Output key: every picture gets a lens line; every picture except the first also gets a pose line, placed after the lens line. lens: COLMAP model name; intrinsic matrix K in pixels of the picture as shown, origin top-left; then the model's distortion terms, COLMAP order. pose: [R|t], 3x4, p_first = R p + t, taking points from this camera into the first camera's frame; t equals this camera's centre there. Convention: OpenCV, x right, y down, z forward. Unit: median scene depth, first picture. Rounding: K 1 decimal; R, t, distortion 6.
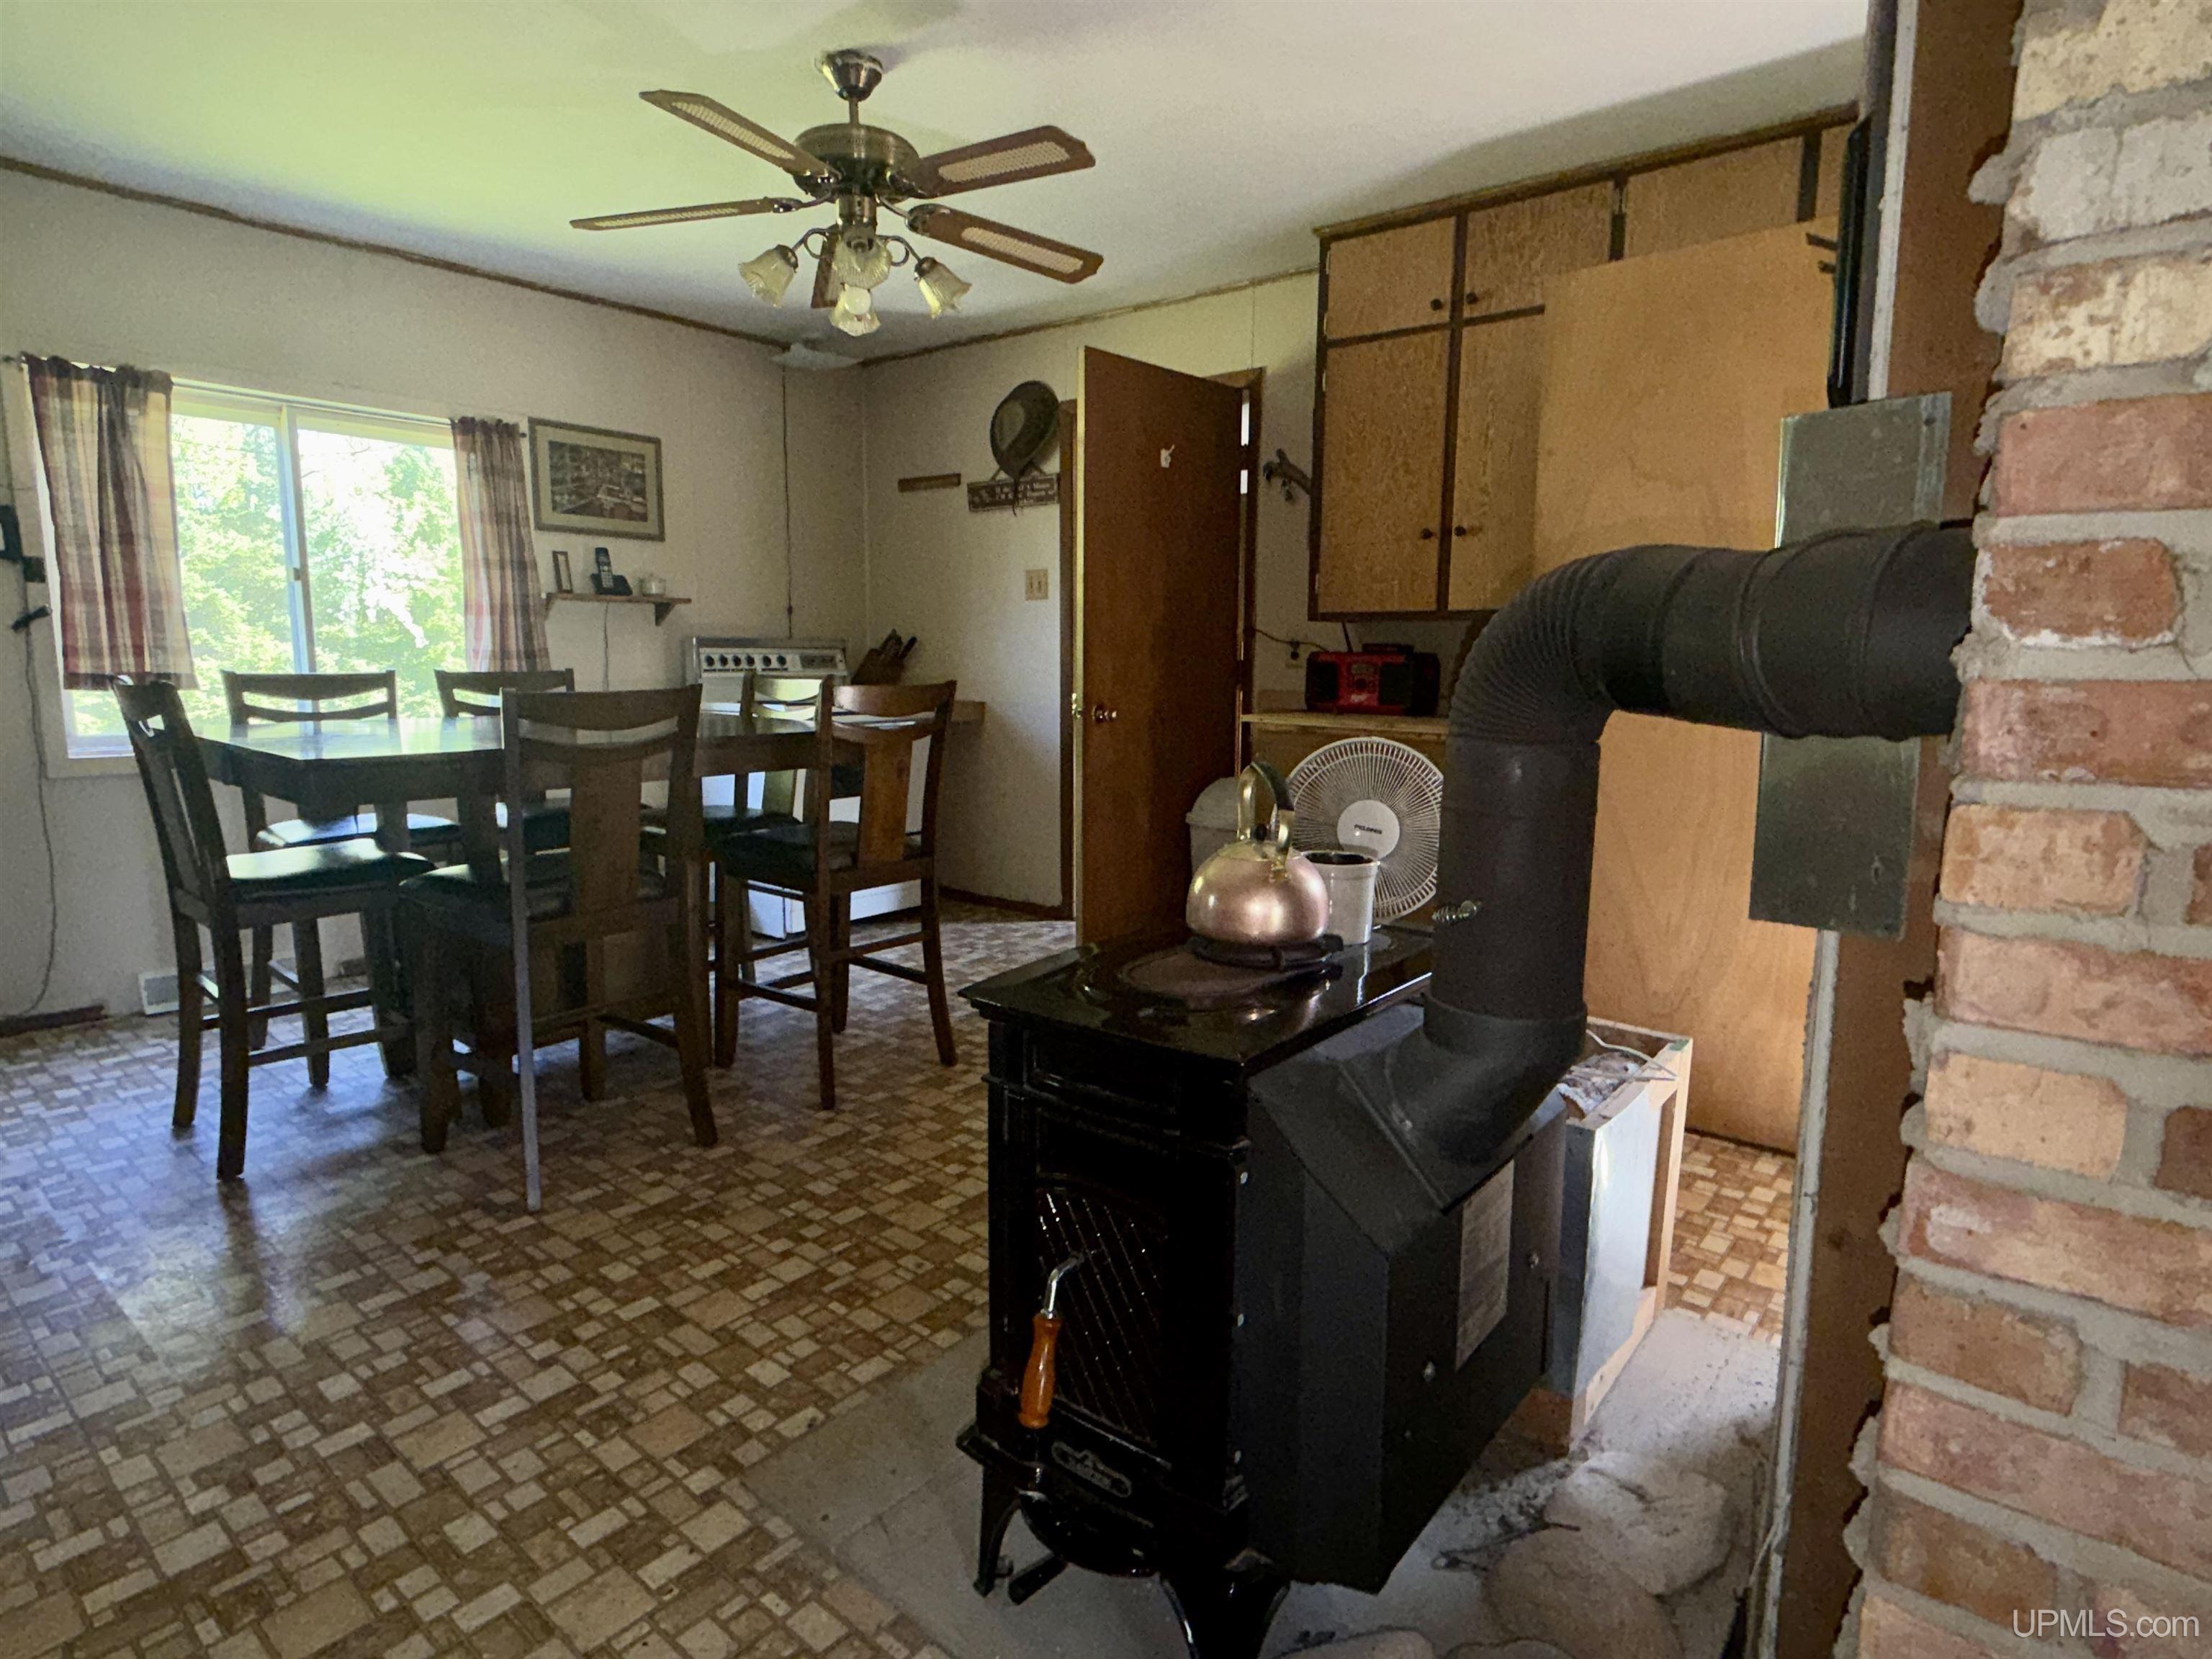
lens RADIAL K [[1210.8, 0, 1105.8], [0, 1210.8, 829.4], [0, 0, 1]] dist [-0.001179, -0.001400]
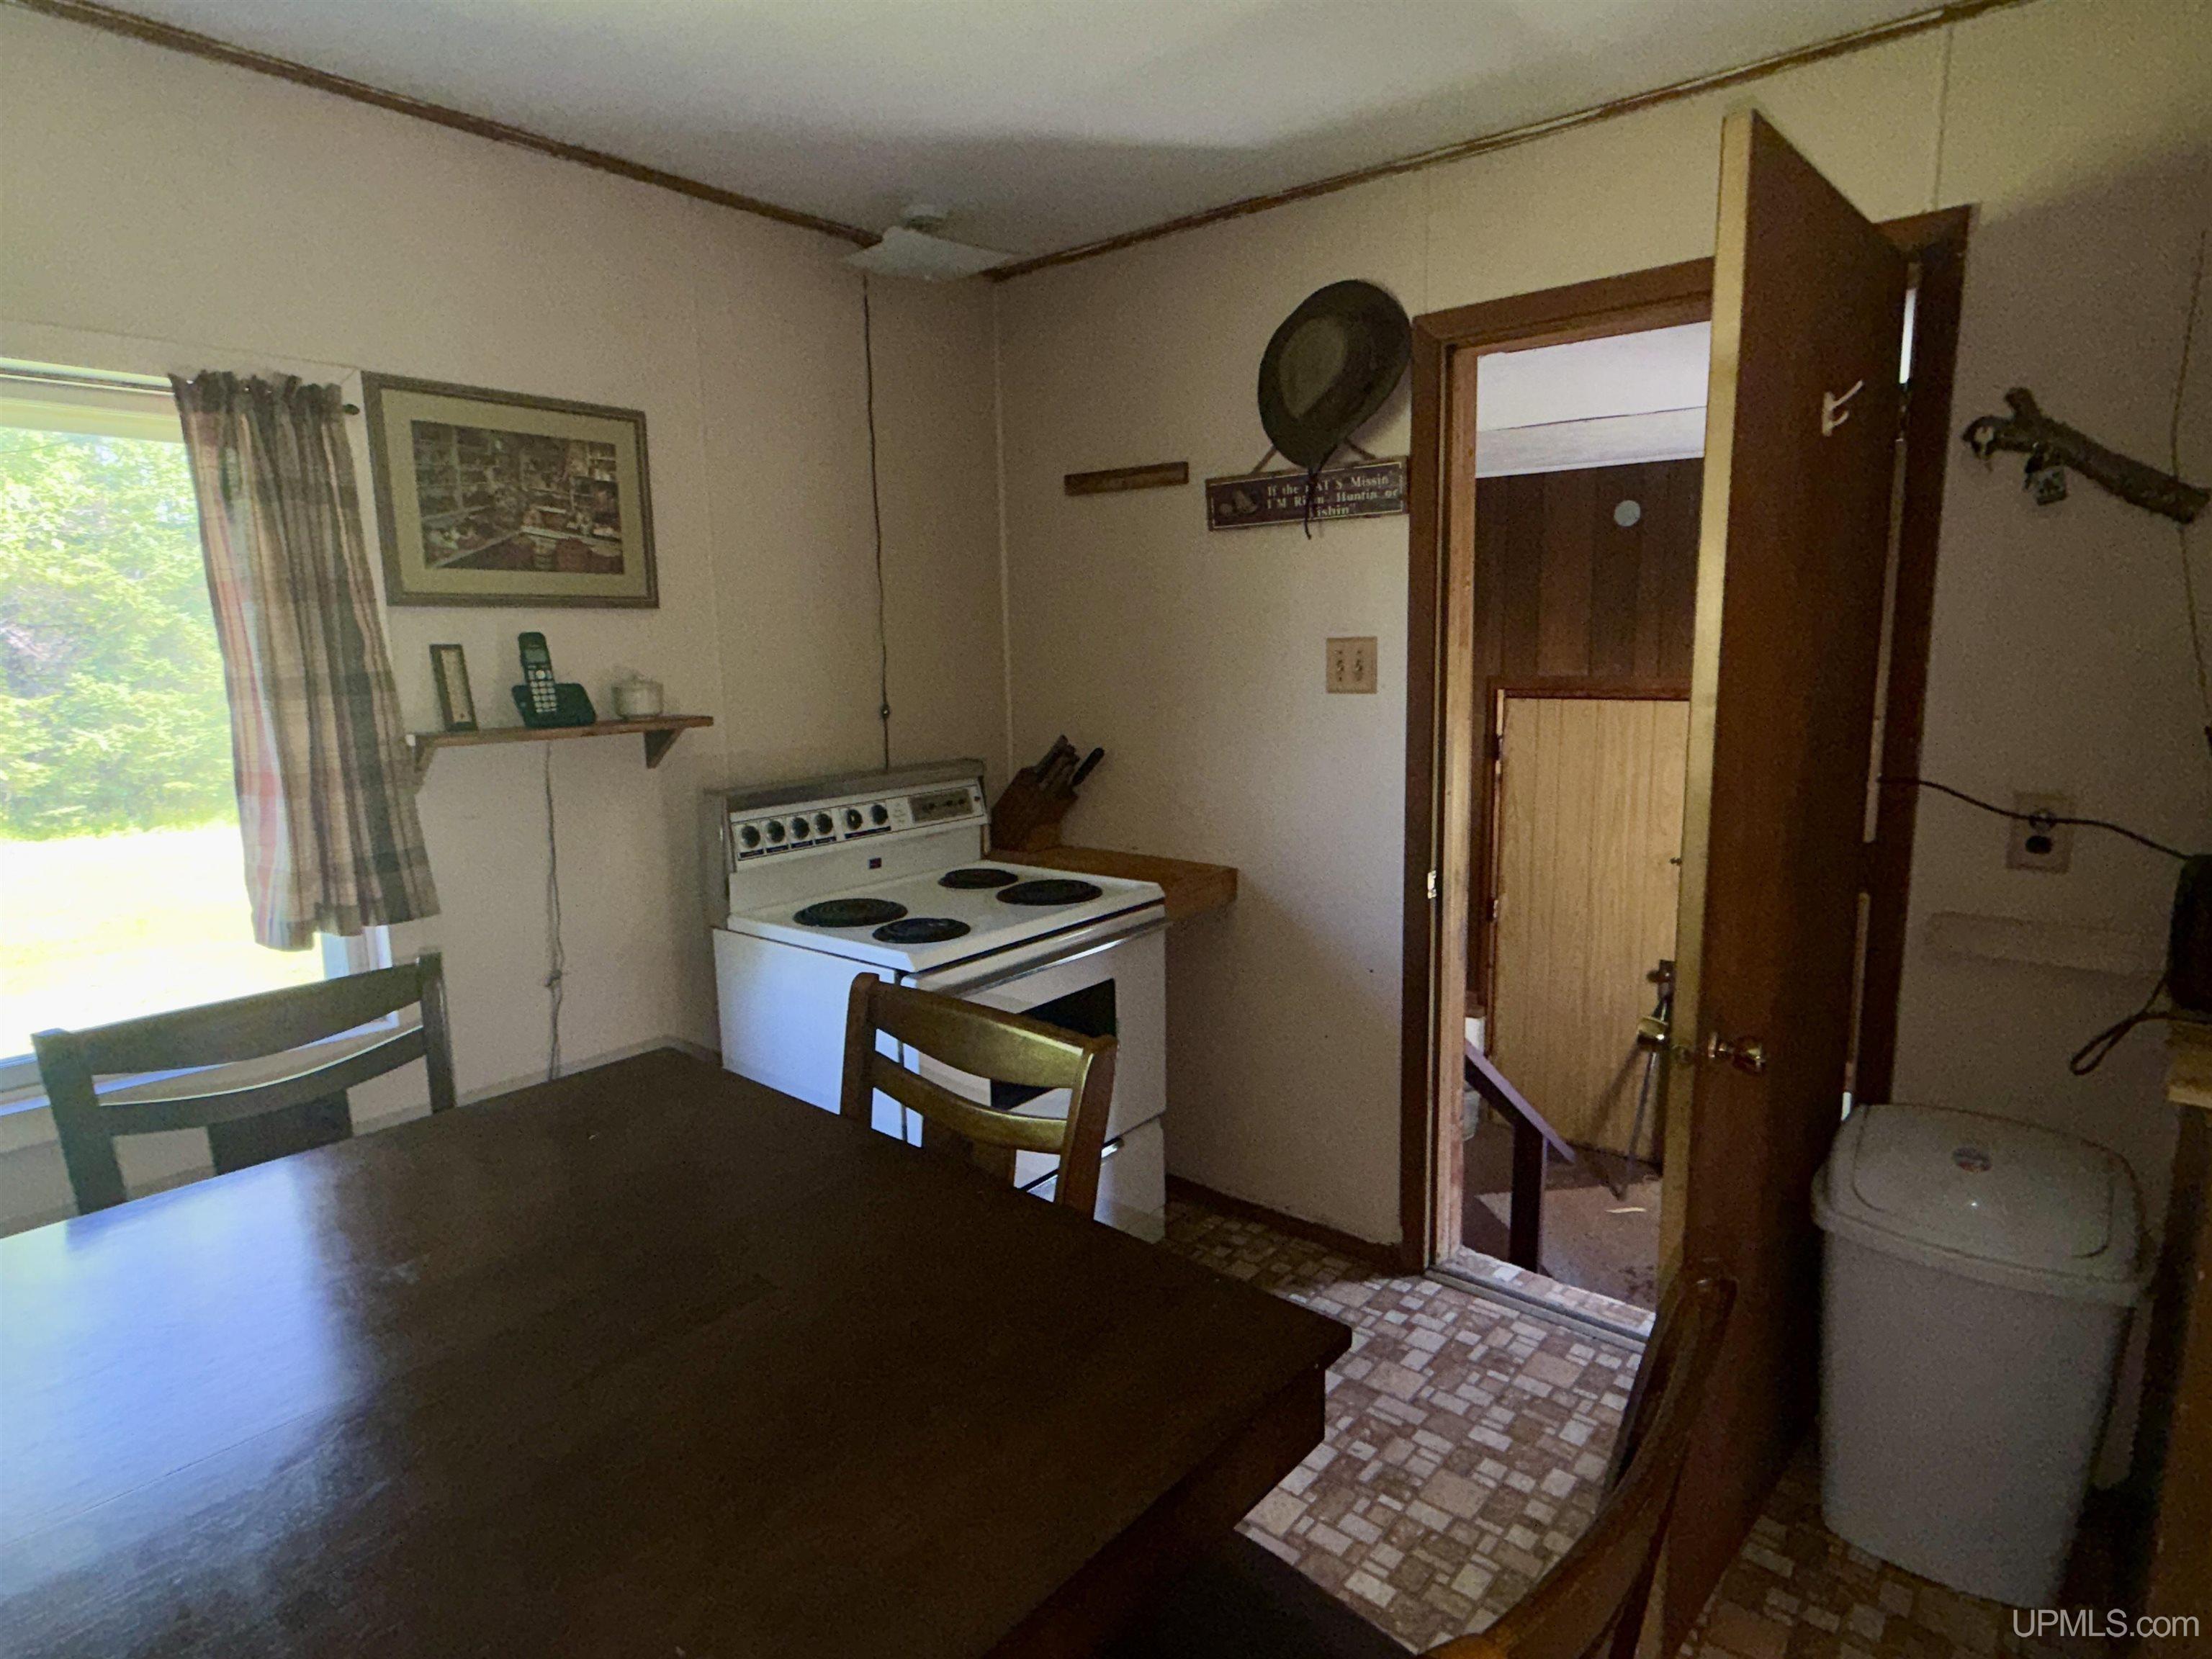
lens RADIAL K [[1210.8, 0, 1106.9], [0, 1210.8, 827.7], [0, 0, 1]] dist [-0.001179, -0.001400]
pose [[0.999542, -0.024983, -0.017051, -0.166790], [0.025219, 0.999587, 0.013758, -0.148328], [0.016701, -0.014182, 0.999760, 0.486525]]
